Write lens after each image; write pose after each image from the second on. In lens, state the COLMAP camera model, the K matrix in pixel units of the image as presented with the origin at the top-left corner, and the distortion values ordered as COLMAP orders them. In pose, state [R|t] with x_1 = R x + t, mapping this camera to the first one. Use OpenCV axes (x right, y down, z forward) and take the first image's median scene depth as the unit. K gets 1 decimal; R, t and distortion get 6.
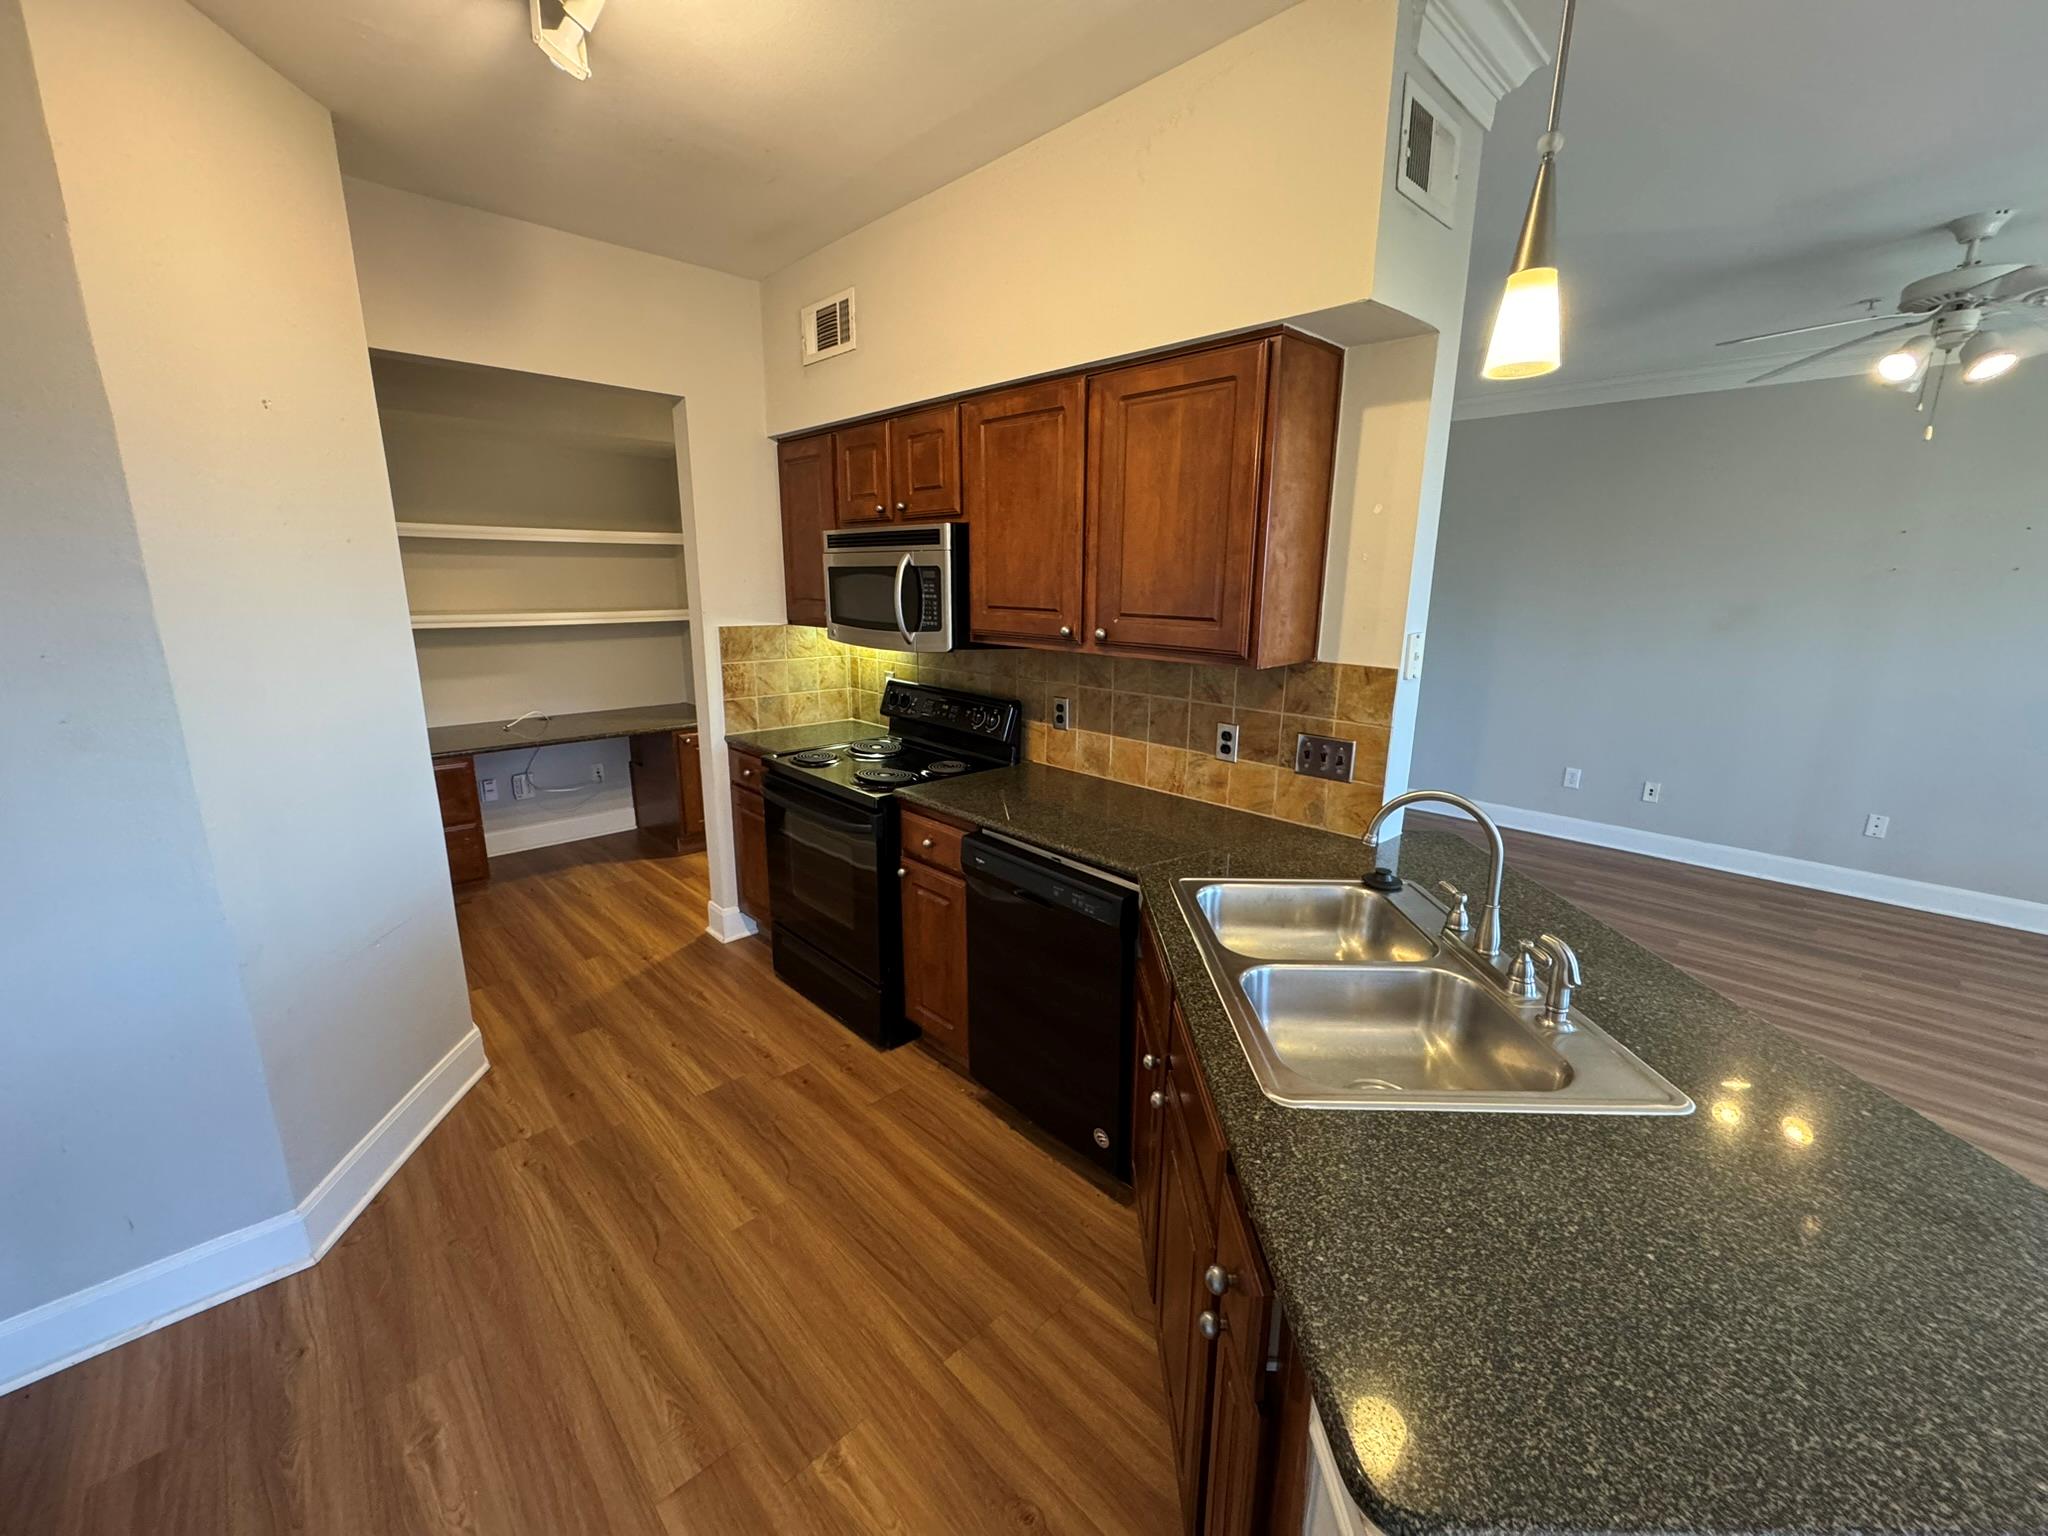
lens RADIAL K [[818.6, 0, 1021.5], [0, 818.6, 765.6], [0, 0, 1]] dist [-0.001227, 0.000020]
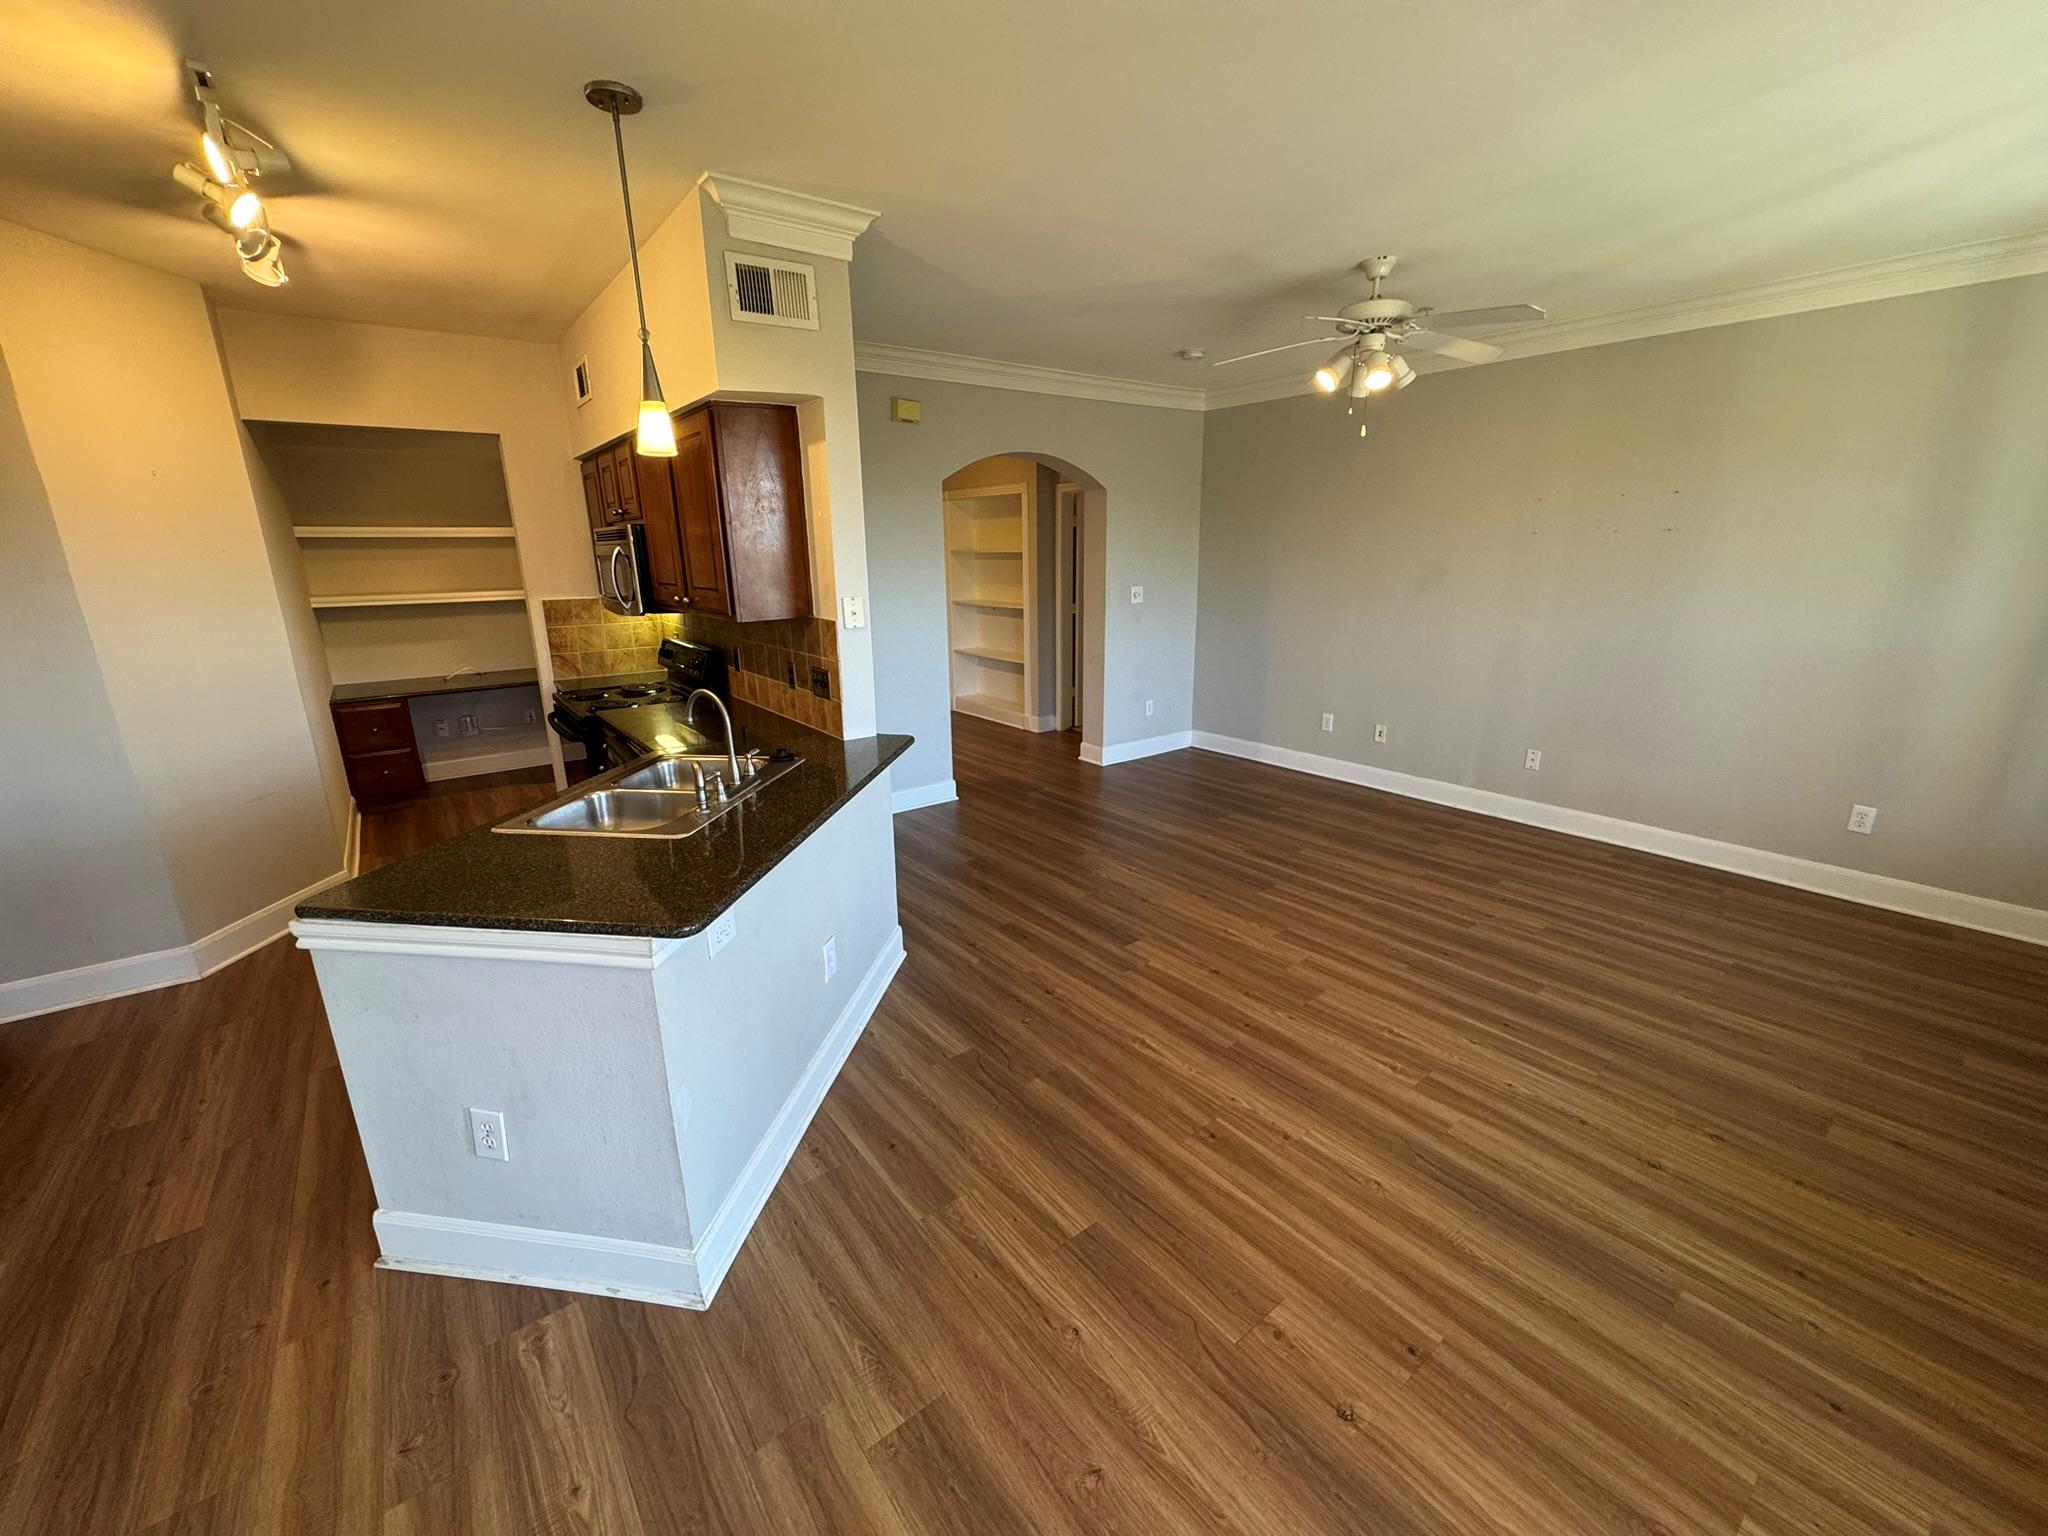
lens RADIAL K [[818.6, 0, 1021.5], [0, 818.6, 765.6], [0, 0, 1]] dist [-0.001227, 0.000020]
pose [[0.992804, 0.007528, -0.119514, 0.864618], [-0.003380, 0.999386, 0.034870, 0.081558], [0.119703, -0.034215, 0.992220, -0.395961]]
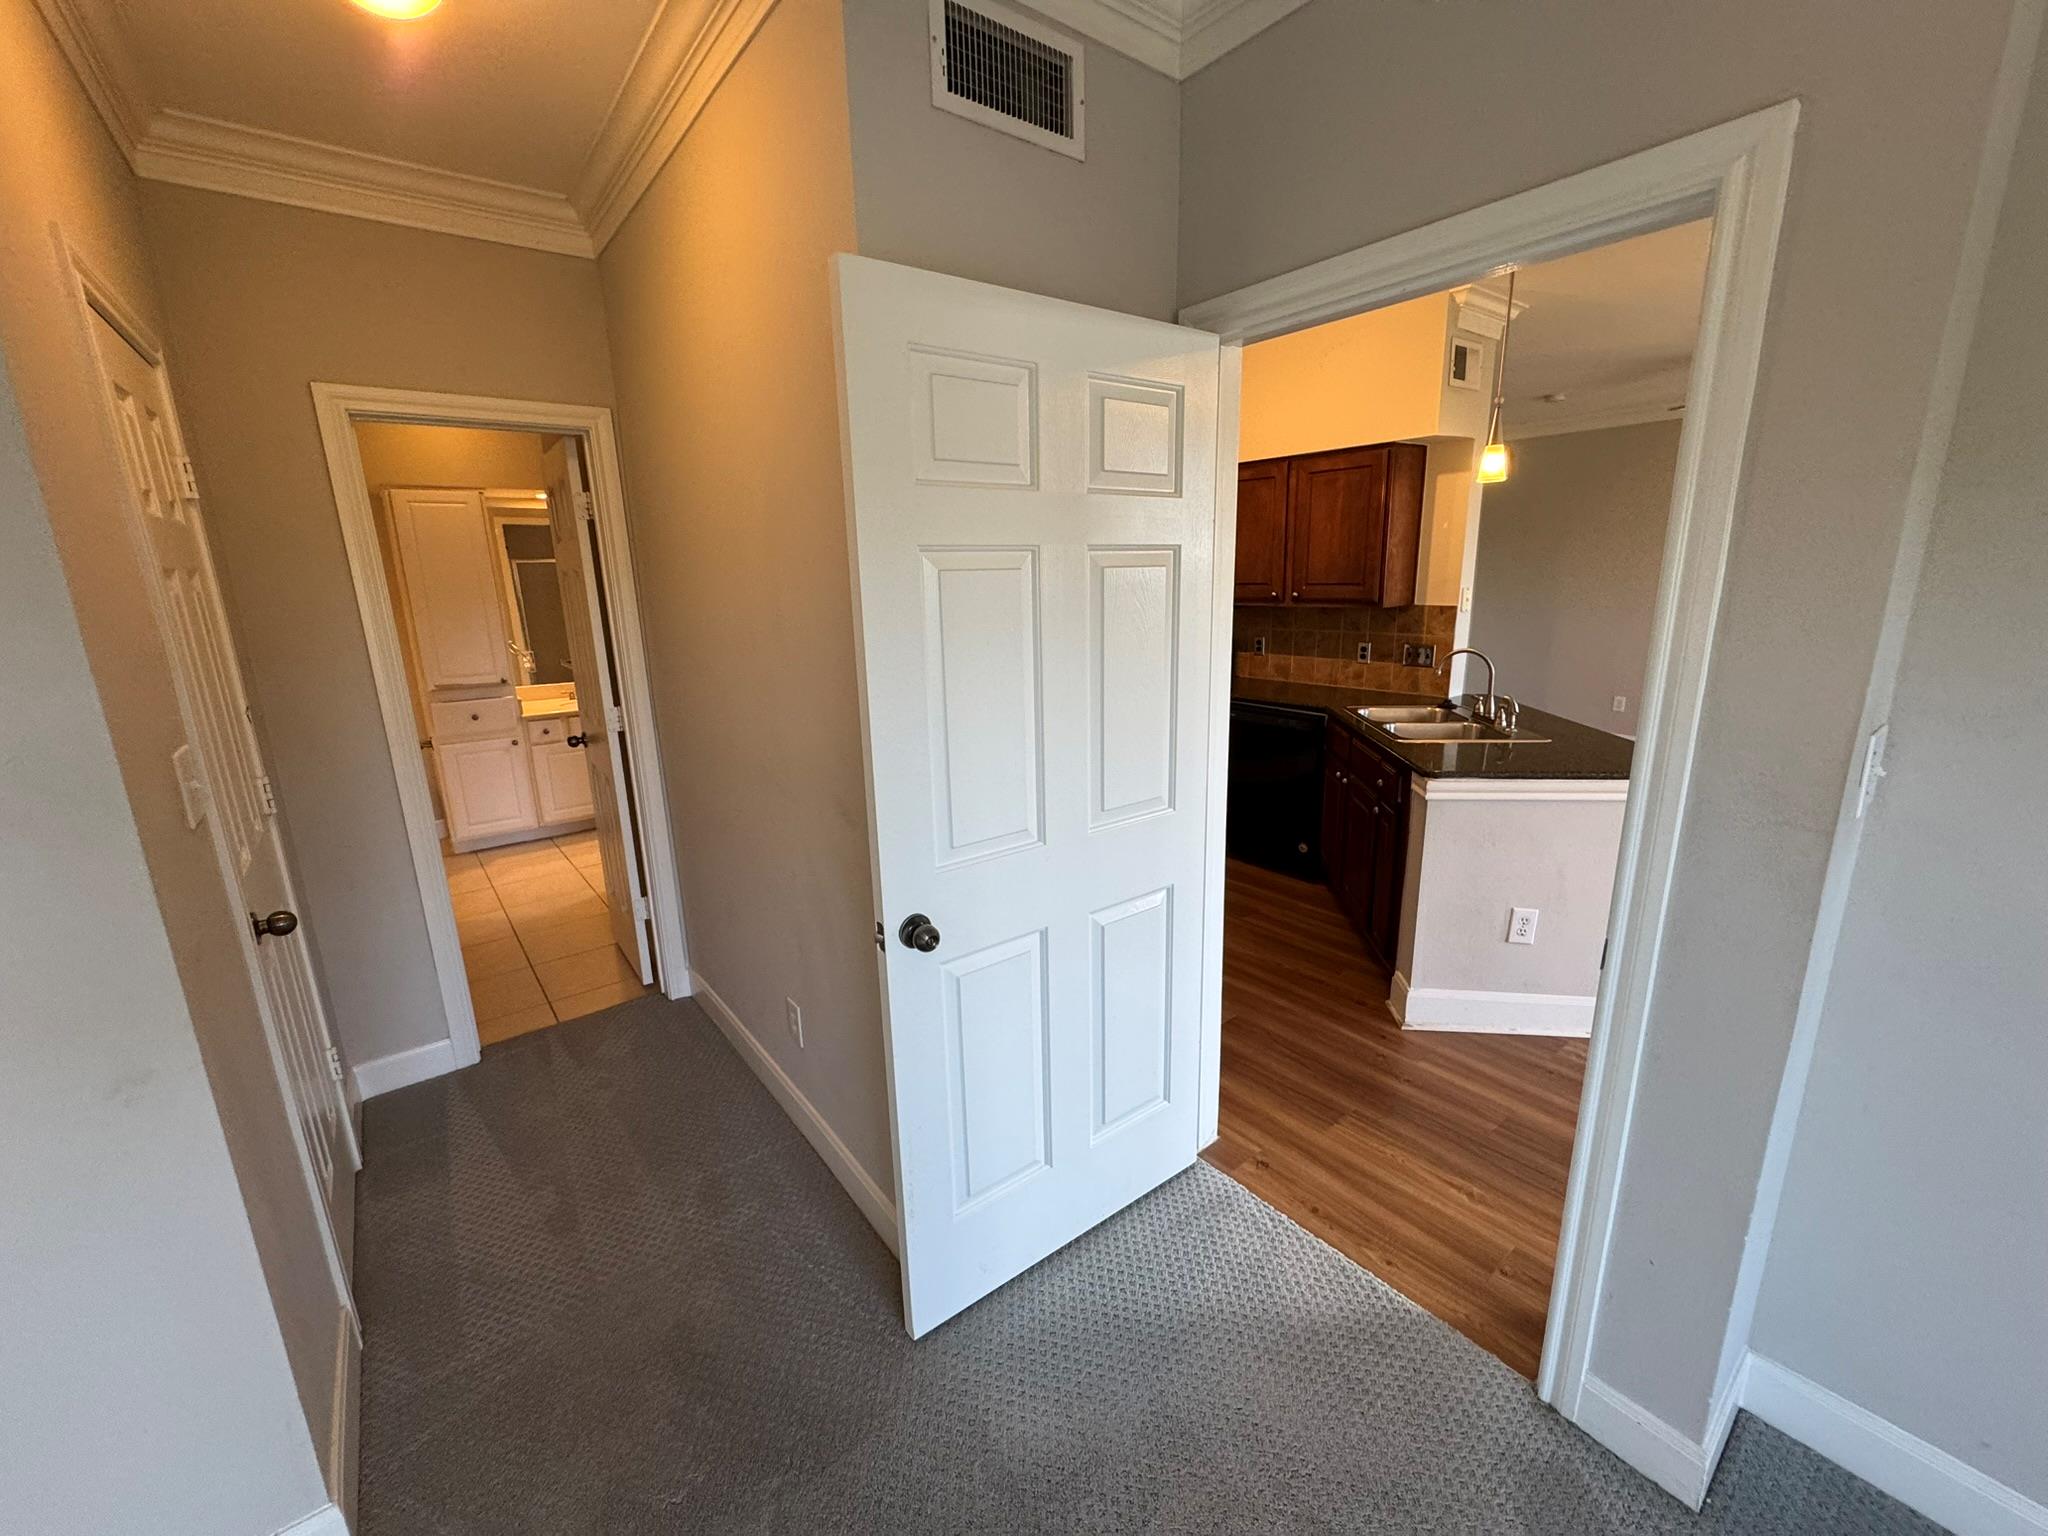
lens RADIAL K [[815.7, 0, 1024.0], [0, 815.7, 768.0], [0, 0, 1]] dist [0.003099, 0.000141]
pose [[0.994341, -0.012570, -0.105494, -0.332503], [0.013301, 0.999892, 0.006230, 0.219106], [0.105404, -0.007598, 0.994400, -0.947085]]
